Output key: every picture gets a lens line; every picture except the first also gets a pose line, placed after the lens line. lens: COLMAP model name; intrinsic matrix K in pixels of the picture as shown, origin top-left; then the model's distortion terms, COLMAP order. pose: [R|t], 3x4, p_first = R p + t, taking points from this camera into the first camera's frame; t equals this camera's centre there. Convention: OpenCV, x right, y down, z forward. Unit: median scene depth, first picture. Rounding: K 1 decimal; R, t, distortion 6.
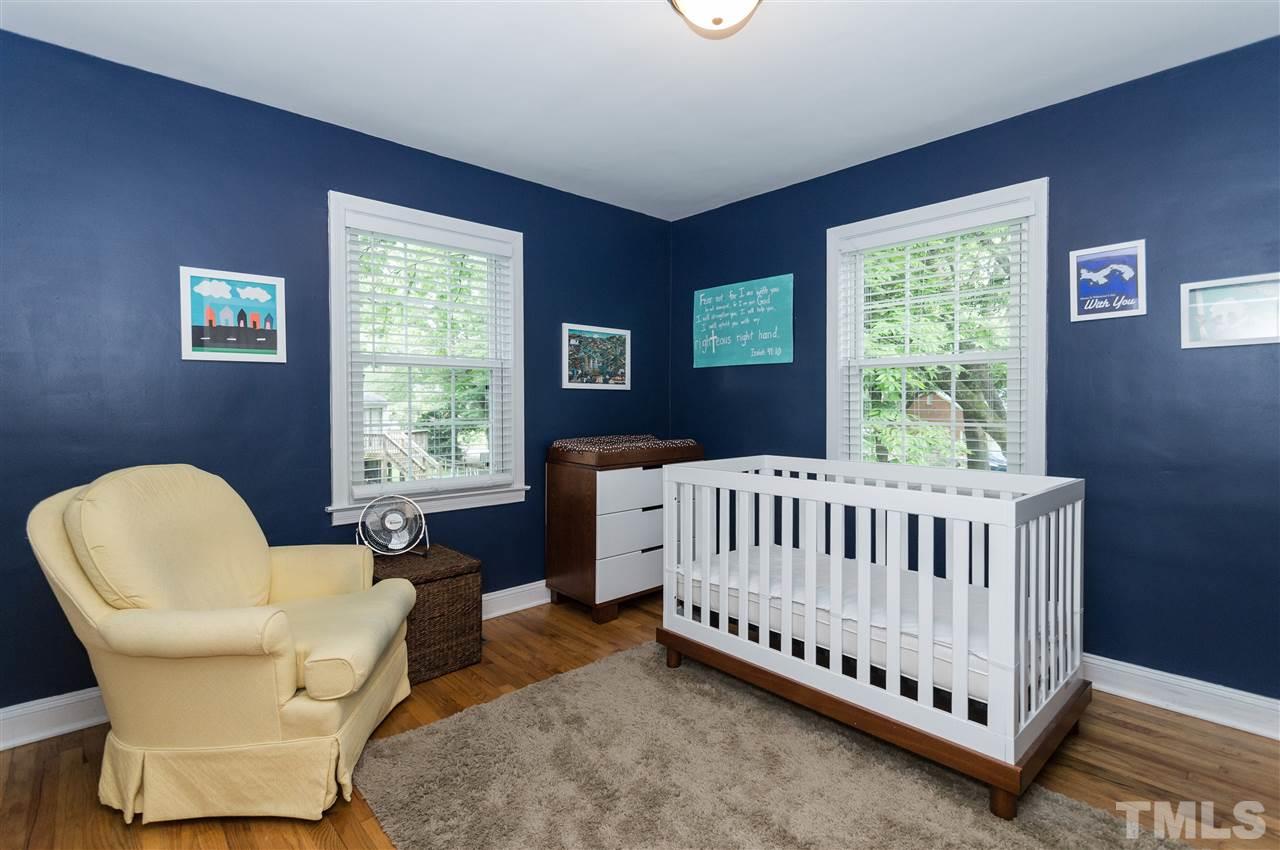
lens RADIAL K [[590.1, 0, 640.6], [0, 590.1, 445.2], [0, 0, 1]] dist [0.001328, -0.000048]
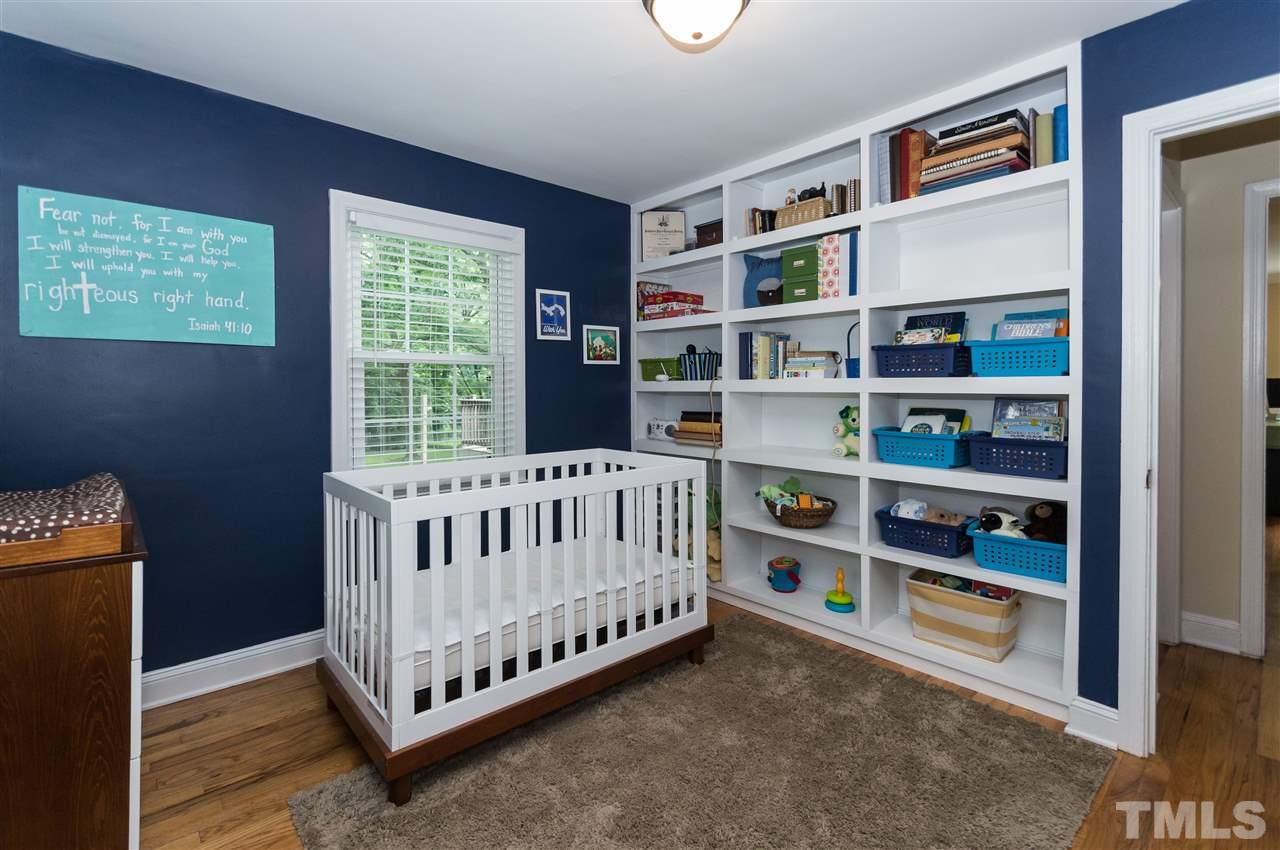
lens RADIAL K [[586.5, 0, 634.6], [0, 586.5, 402.4], [0, 0, 1]] dist [-0.001178, -0.001024]
pose [[0.010924, -0.022184, 0.999694, -0.643199], [0.077061, 0.996799, 0.021277, -0.072102], [-0.996967, 0.076805, 0.012598, 0.761657]]
